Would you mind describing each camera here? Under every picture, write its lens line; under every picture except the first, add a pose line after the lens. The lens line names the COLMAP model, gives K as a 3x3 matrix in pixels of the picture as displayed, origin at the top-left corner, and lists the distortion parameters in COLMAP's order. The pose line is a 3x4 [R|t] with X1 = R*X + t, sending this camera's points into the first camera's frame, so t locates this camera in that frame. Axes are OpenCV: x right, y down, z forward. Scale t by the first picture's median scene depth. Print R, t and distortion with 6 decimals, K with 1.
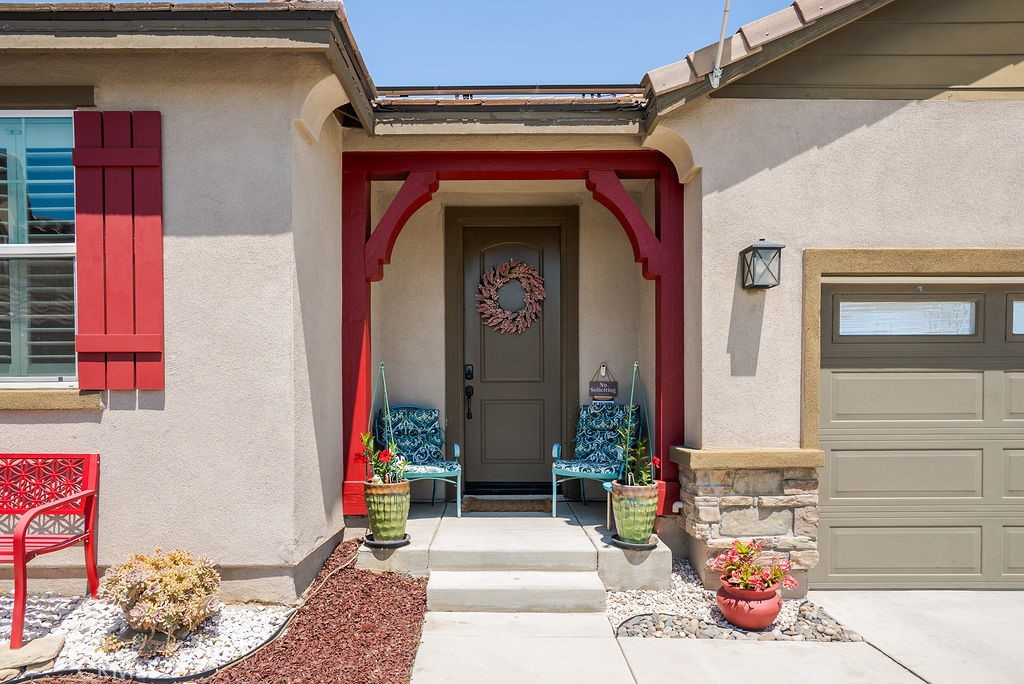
lens RADIAL K [[564.7, 0, 507.7], [0, 564.7, 398.5], [0, 0, 1]] dist [0.001531, 0.000785]
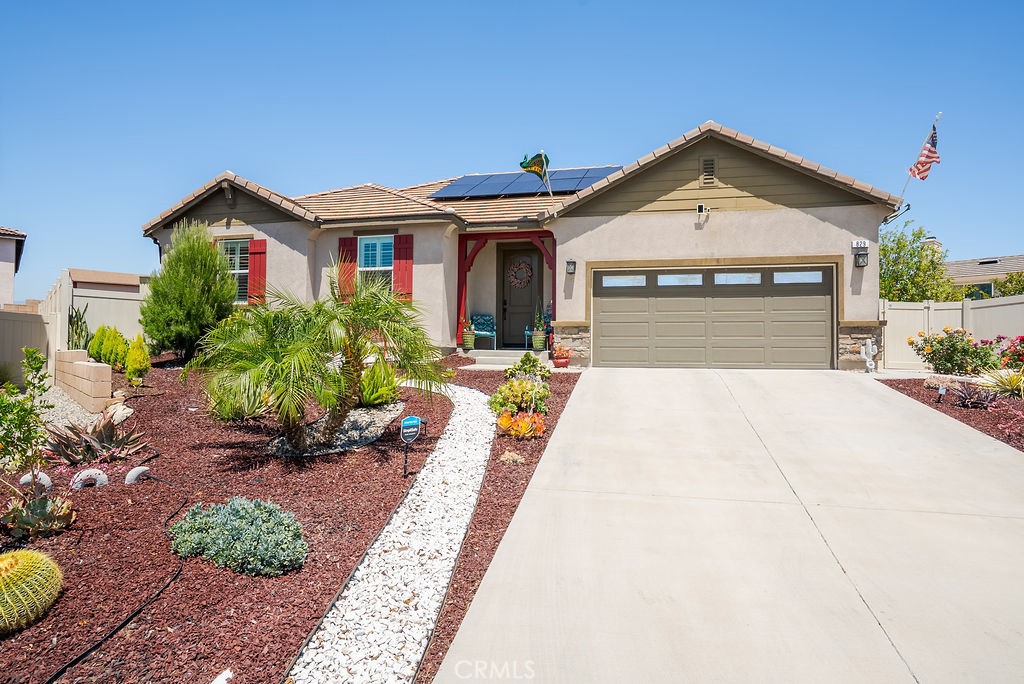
lens RADIAL K [[600.7, 0, 512.5], [0, 600.7, 341.2], [0, 0, 1]] dist [0.012991, -0.000224]
pose [[0.965737, 0.009194, -0.259360, 1.018969], [-0.017493, 0.999406, -0.029706, 0.319845], [0.258933, 0.033225, 0.965324, -2.507963]]
